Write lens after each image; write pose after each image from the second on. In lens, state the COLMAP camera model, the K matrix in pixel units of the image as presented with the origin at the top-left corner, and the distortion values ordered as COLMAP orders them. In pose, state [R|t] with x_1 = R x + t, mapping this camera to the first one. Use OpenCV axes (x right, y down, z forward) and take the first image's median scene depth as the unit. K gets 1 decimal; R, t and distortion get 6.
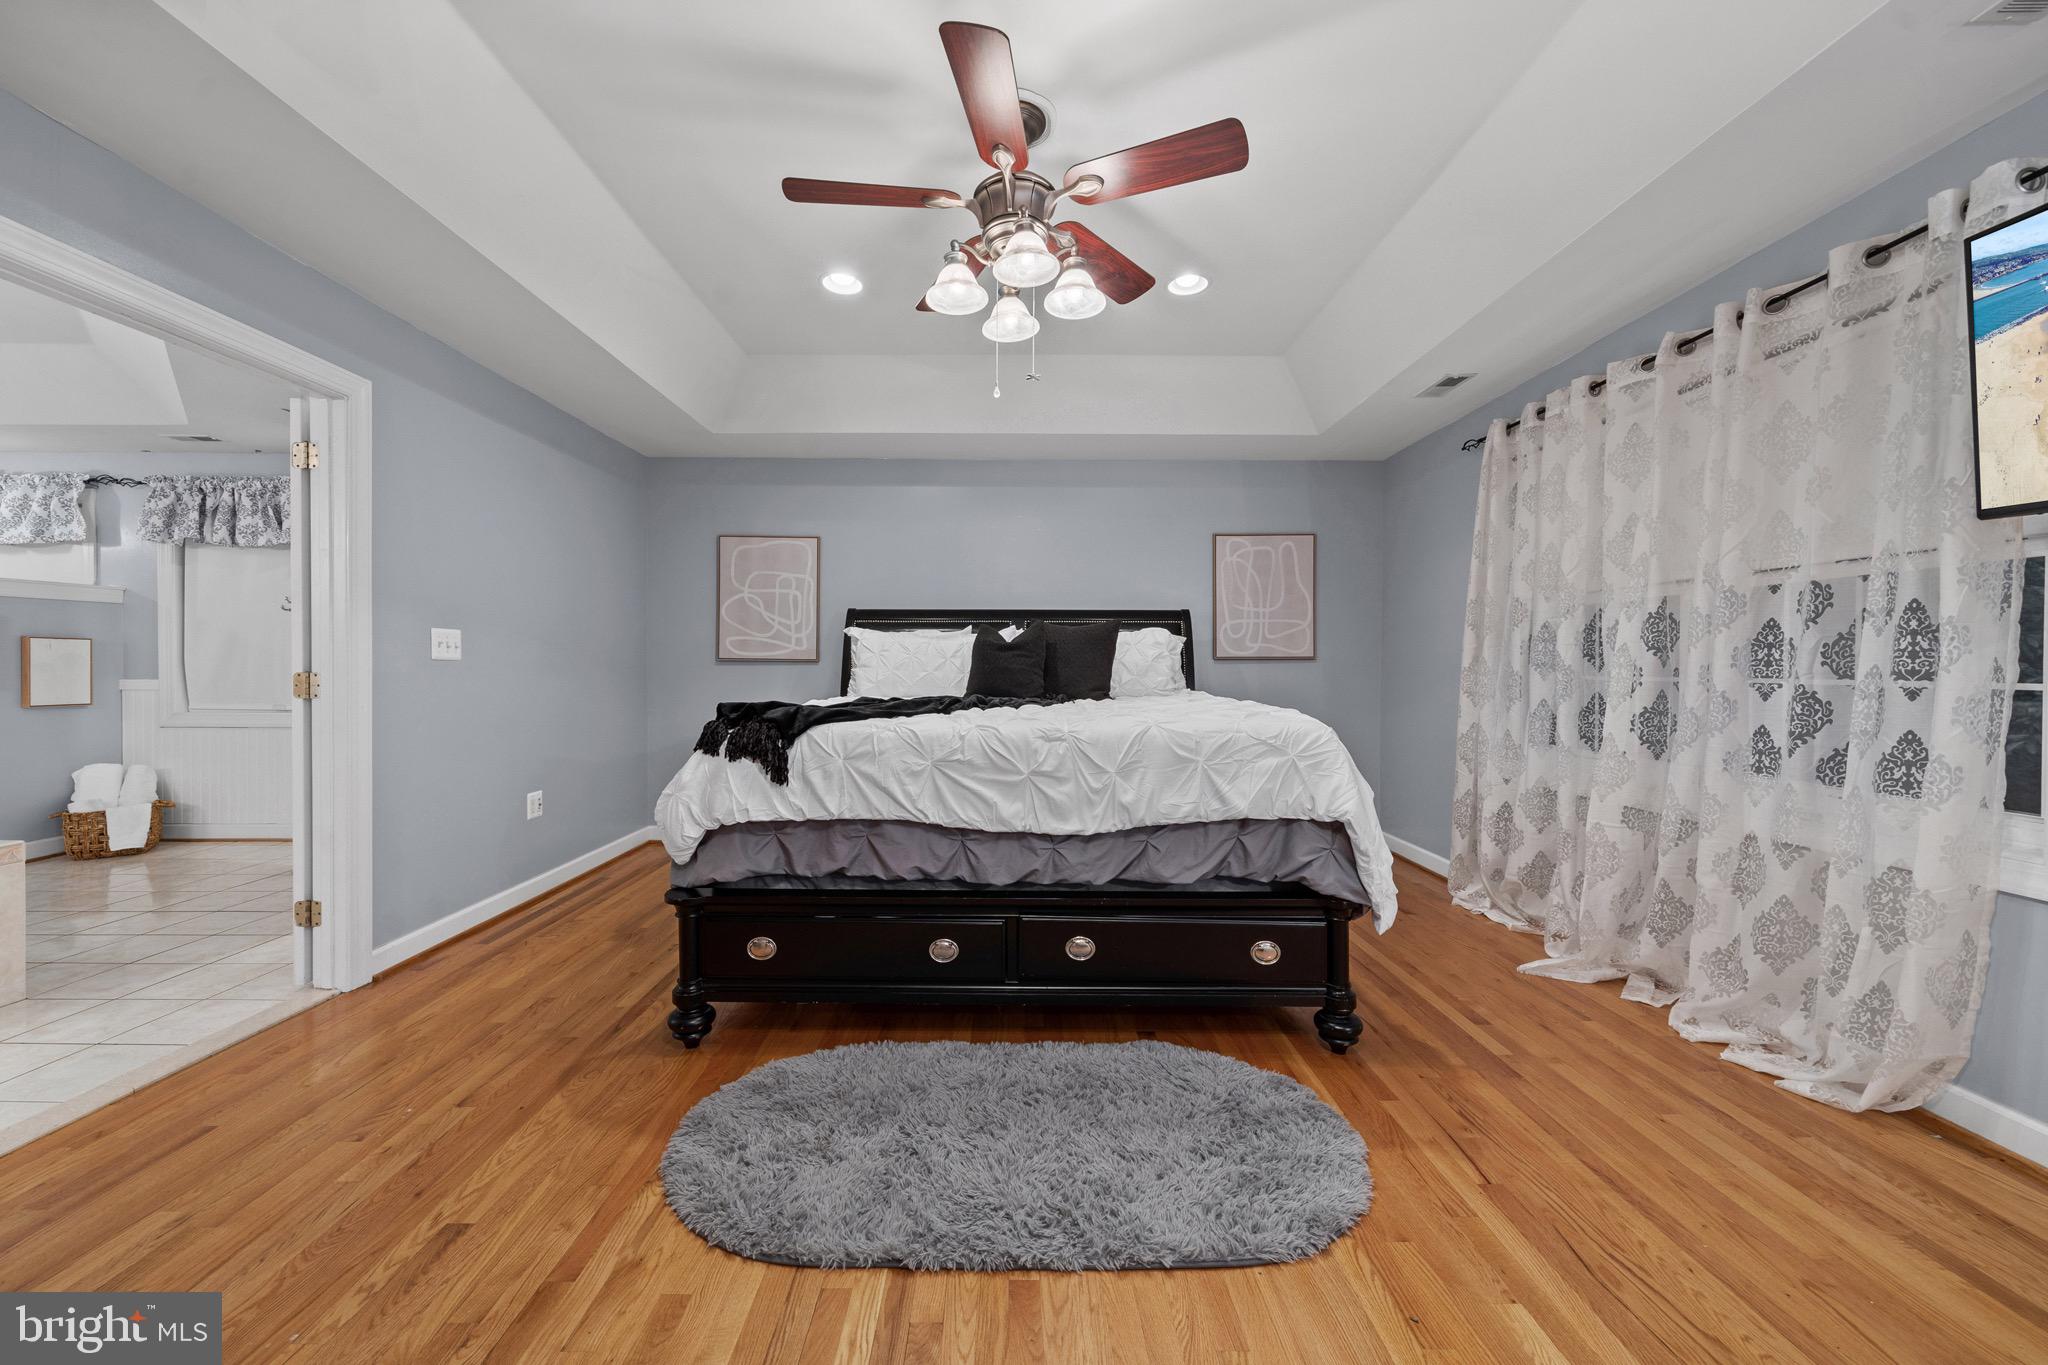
lens RADIAL K [[769.1, 0, 1018.0], [0, 769.1, 676.0], [0, 0, 1]] dist [0.005056, -0.000319]
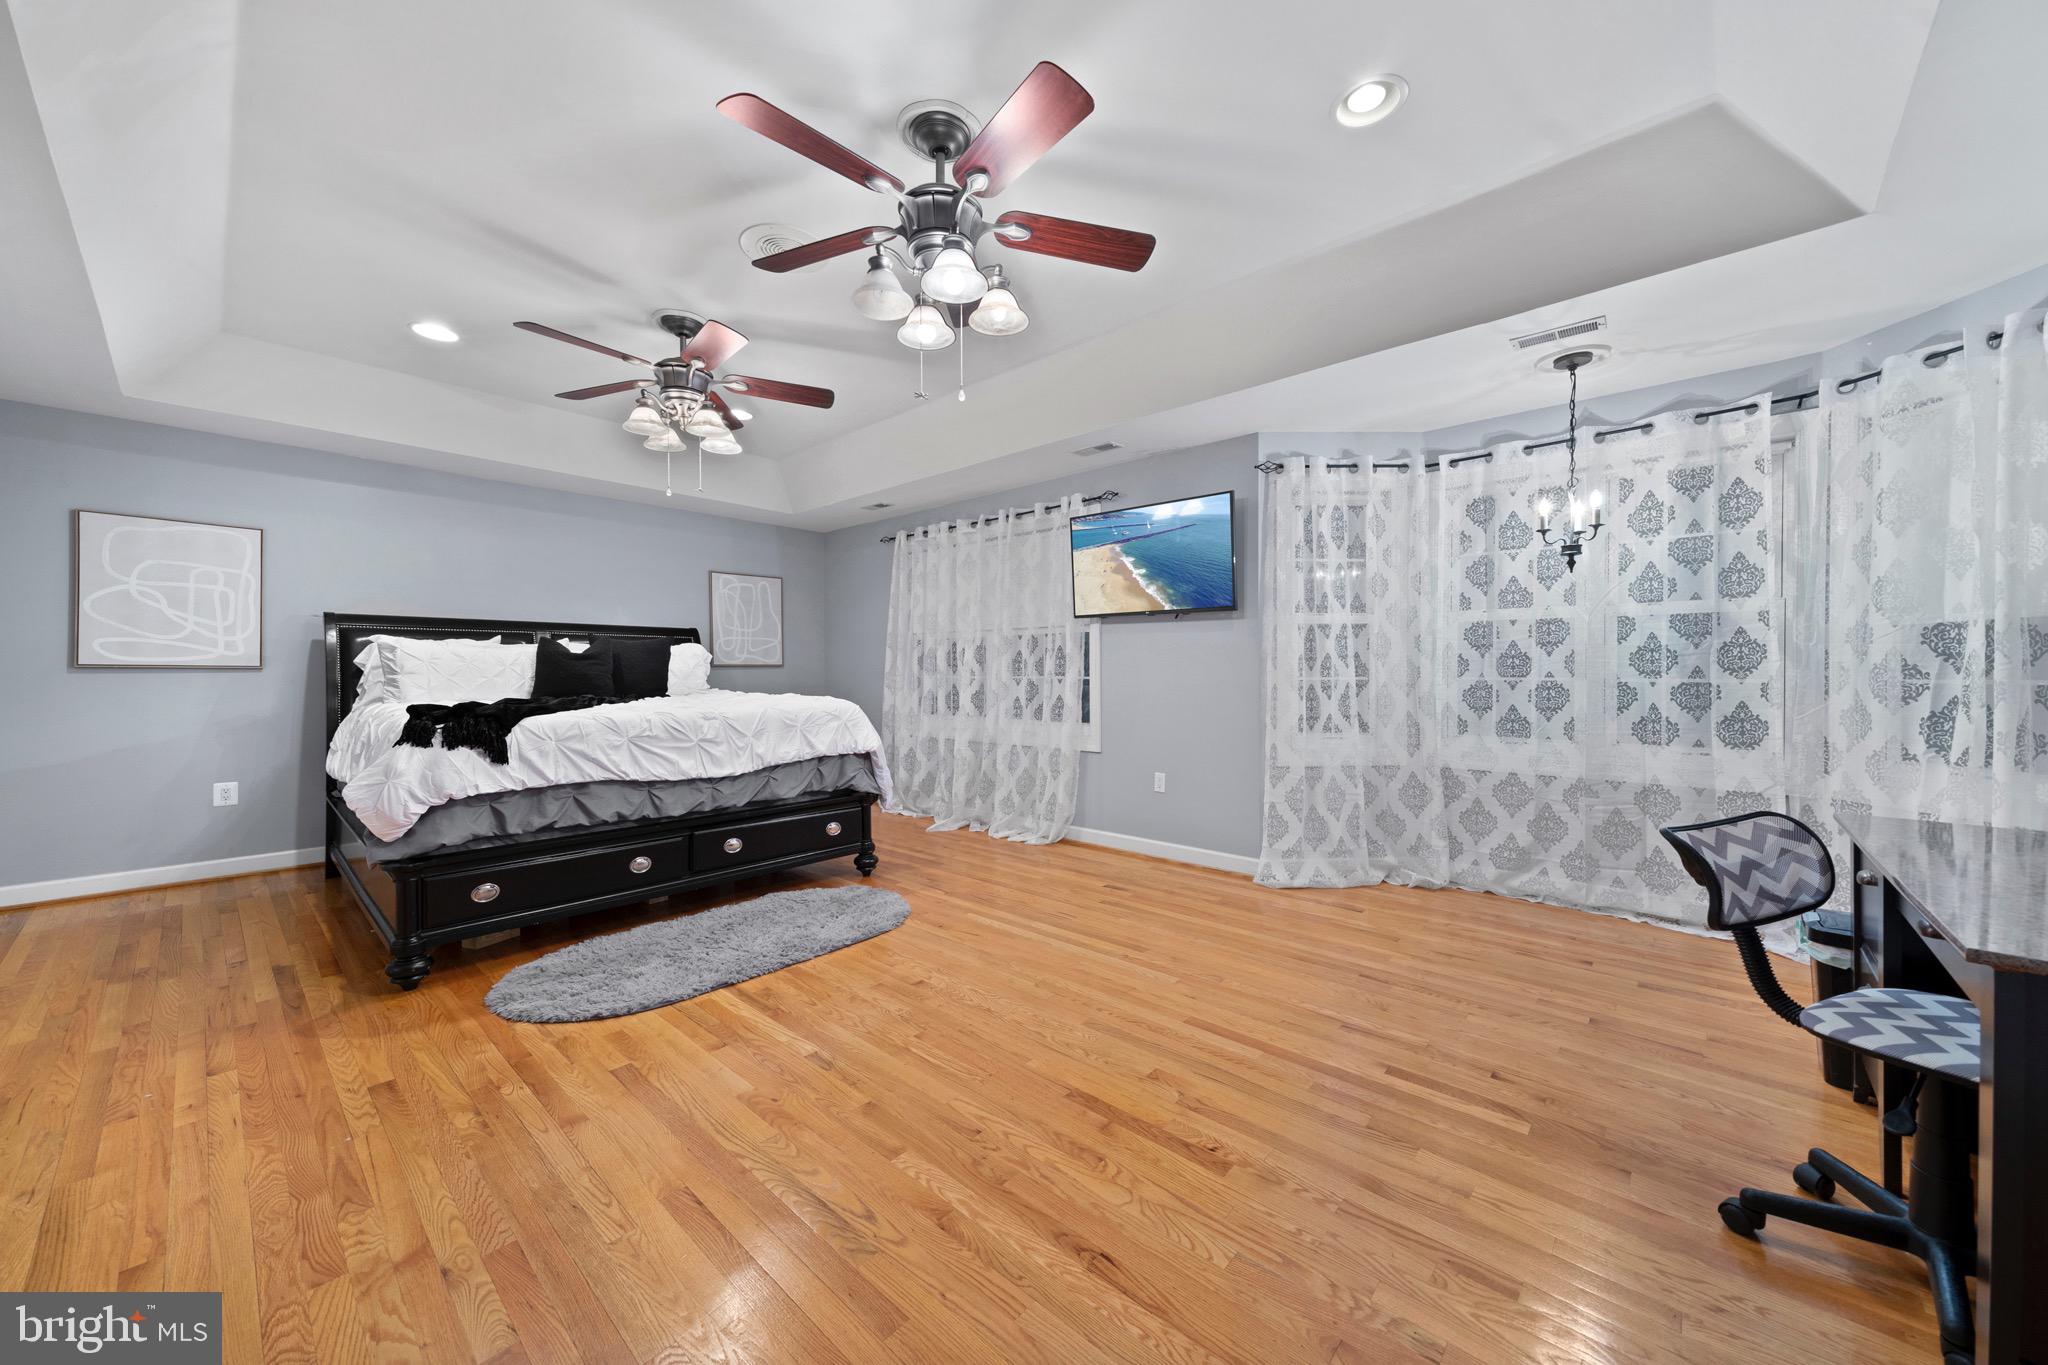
lens RADIAL K [[728.4, 0, 1032.5], [0, 728.4, 676.4], [0, 0, 1]] dist [0.008333, 0.000033]
pose [[0.671993, -0.008668, 0.740507, -0.619373], [0.013064, 0.999915, -0.000151, 0.004982], [-0.740442, 0.009776, 0.672049, -0.498771]]
